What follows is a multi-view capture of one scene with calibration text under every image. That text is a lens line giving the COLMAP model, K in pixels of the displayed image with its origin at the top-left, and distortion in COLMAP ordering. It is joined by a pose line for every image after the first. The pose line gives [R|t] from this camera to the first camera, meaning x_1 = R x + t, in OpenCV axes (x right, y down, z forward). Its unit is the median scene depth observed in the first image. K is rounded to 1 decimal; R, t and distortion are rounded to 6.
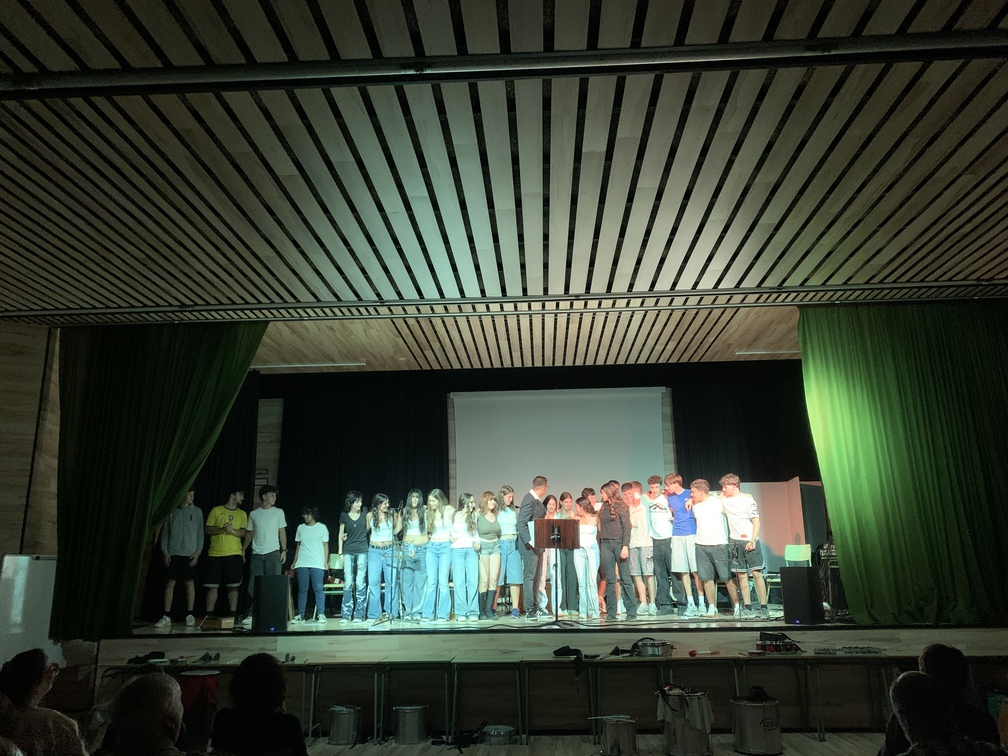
lens RADIAL K [[773.8, 0, 504.0], [0, 773.8, 378.0], [0, 0, 1]] dist [0.062426, -0.065713]
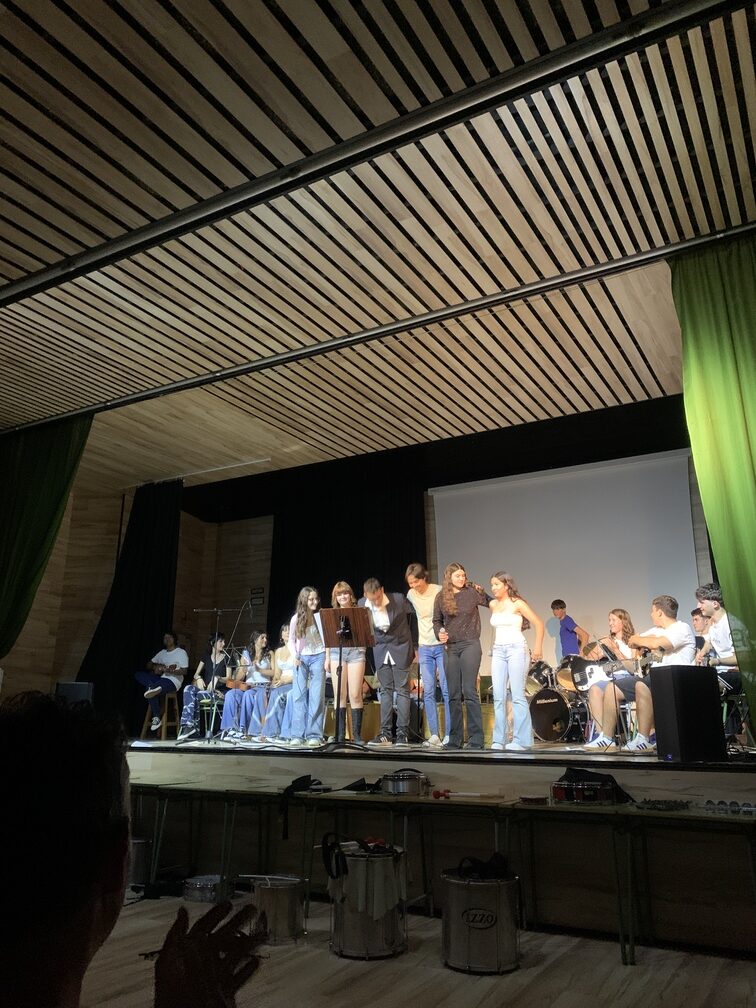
lens RADIAL K [[773.8, 0, 378.7], [0, 773.8, 492.9], [0, 0, 1]] dist [0.060104, -0.060934]
pose [[0.888129, -0.108491, -0.446607, 0.478521], [0.090198, 0.993986, -0.062093, 0.128439], [0.450657, 0.014863, 0.892573, 0.362362]]
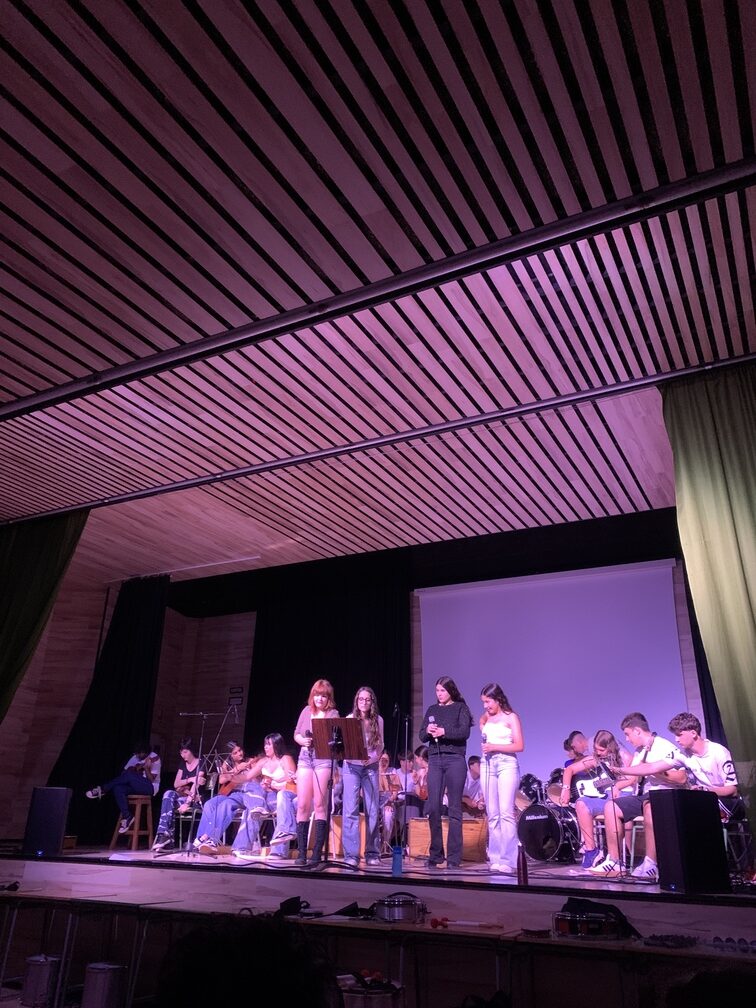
lens RADIAL K [[771.7, 0, 370.8], [0, 771.7, 497.7], [0, 0, 1]] dist [0.078469, -0.071099]
pose [[0.900808, -0.130784, -0.414054, 0.464559], [0.063907, 0.983111, -0.171490, 0.112100], [0.429490, 0.128019, 0.893952, 0.339896]]
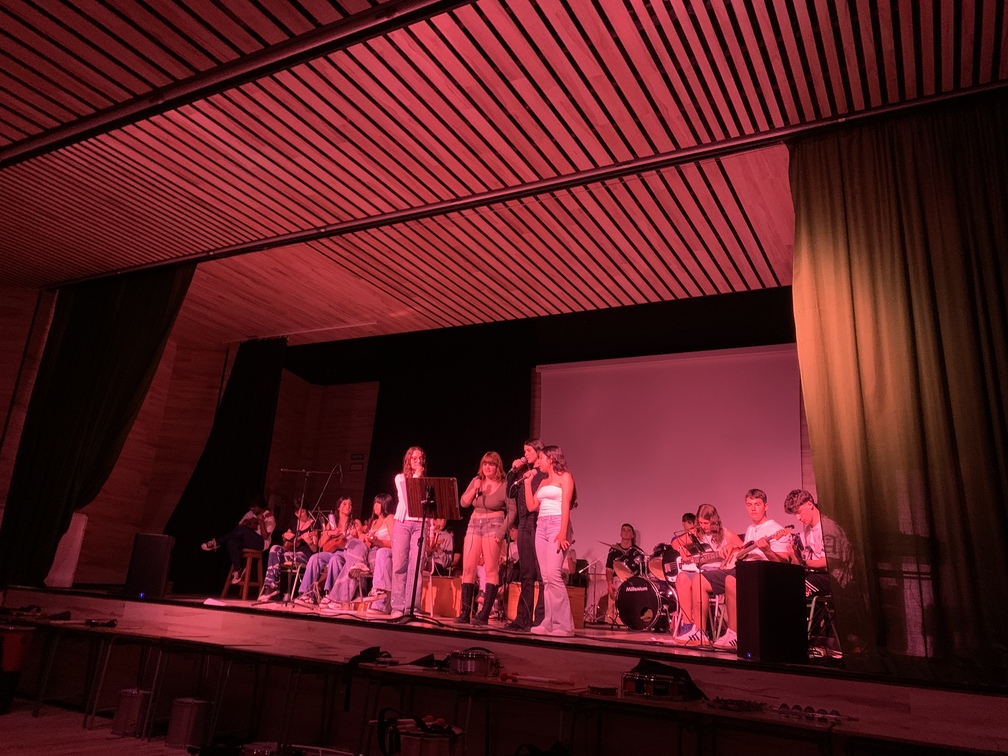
lens RADIAL K [[773.8, 0, 493.6], [0, 773.8, 369.0], [0, 0, 1]] dist [0.060104, -0.060934]
pose [[0.891181, -0.044496, -0.451460, 0.489049], [0.017520, 0.997811, -0.063761, 0.135518], [0.453309, 0.048913, 0.890011, 0.393602]]
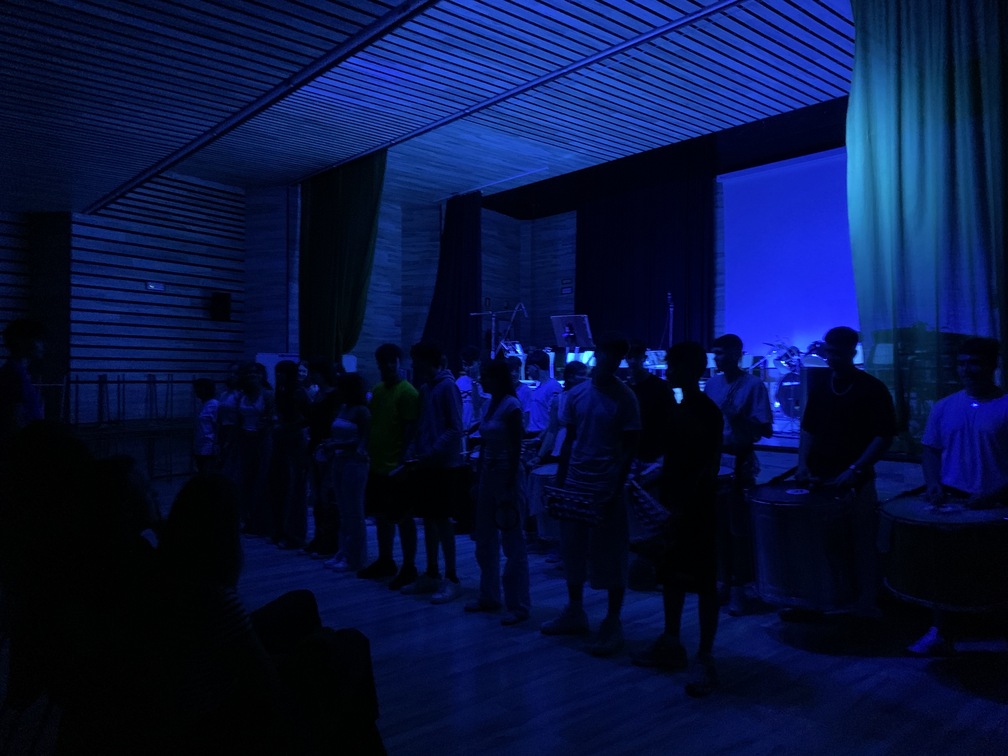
lens RADIAL K [[771.7, 0, 504.0], [0, 771.7, 378.0], [0, 0, 1]] dist [0.078469, -0.071099]
pose [[0.689927, 0.020189, -0.723597, 0.723447], [0.155635, 0.972097, 0.175516, 0.087064], [0.706950, -0.233710, 0.667534, 0.343444]]
